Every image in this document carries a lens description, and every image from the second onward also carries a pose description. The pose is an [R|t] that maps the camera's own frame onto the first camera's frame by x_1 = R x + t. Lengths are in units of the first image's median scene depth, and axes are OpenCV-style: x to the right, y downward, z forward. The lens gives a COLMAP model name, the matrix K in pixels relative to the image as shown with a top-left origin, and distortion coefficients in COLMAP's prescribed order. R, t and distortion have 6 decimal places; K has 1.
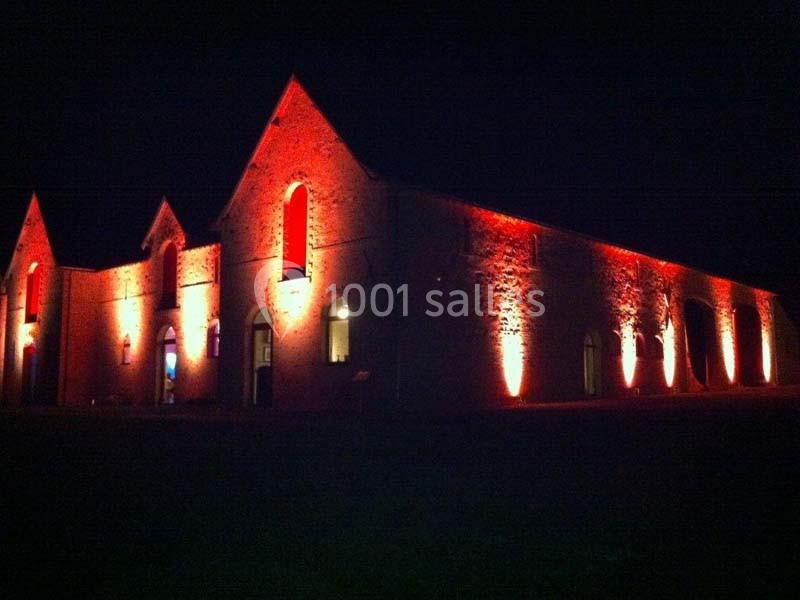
lens RADIAL K [[635.9, 0, 400.0], [0, 635.9, 300.0], [0, 0, 1]] dist [0.014549, -0.000151]
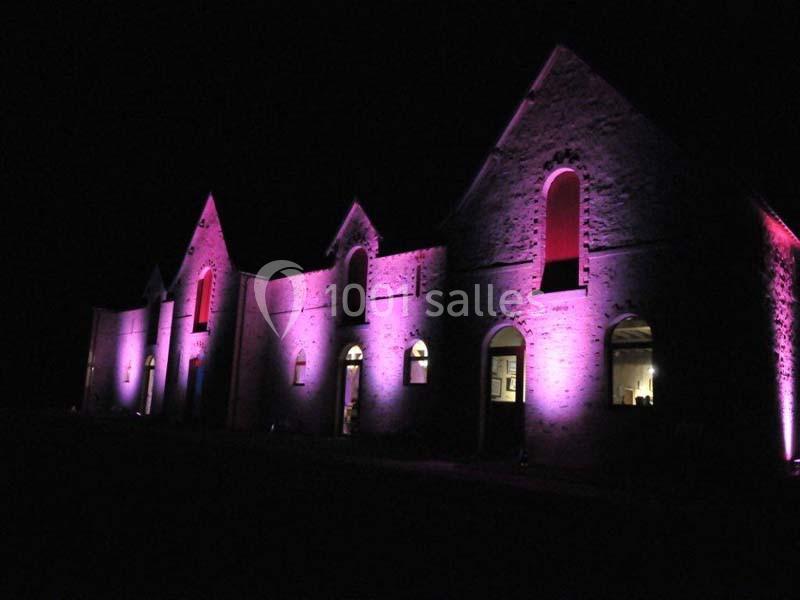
lens RADIAL K [[586.6, 0, 400.0], [0, 586.6, 300.0], [0, 0, 1]] dist [-0.012933, -0.002335]
pose [[0.991698, 0.047320, -0.119563, -0.212723], [-0.053932, 0.997153, -0.052690, 0.019938], [0.116730, 0.058701, 0.991427, 0.221271]]
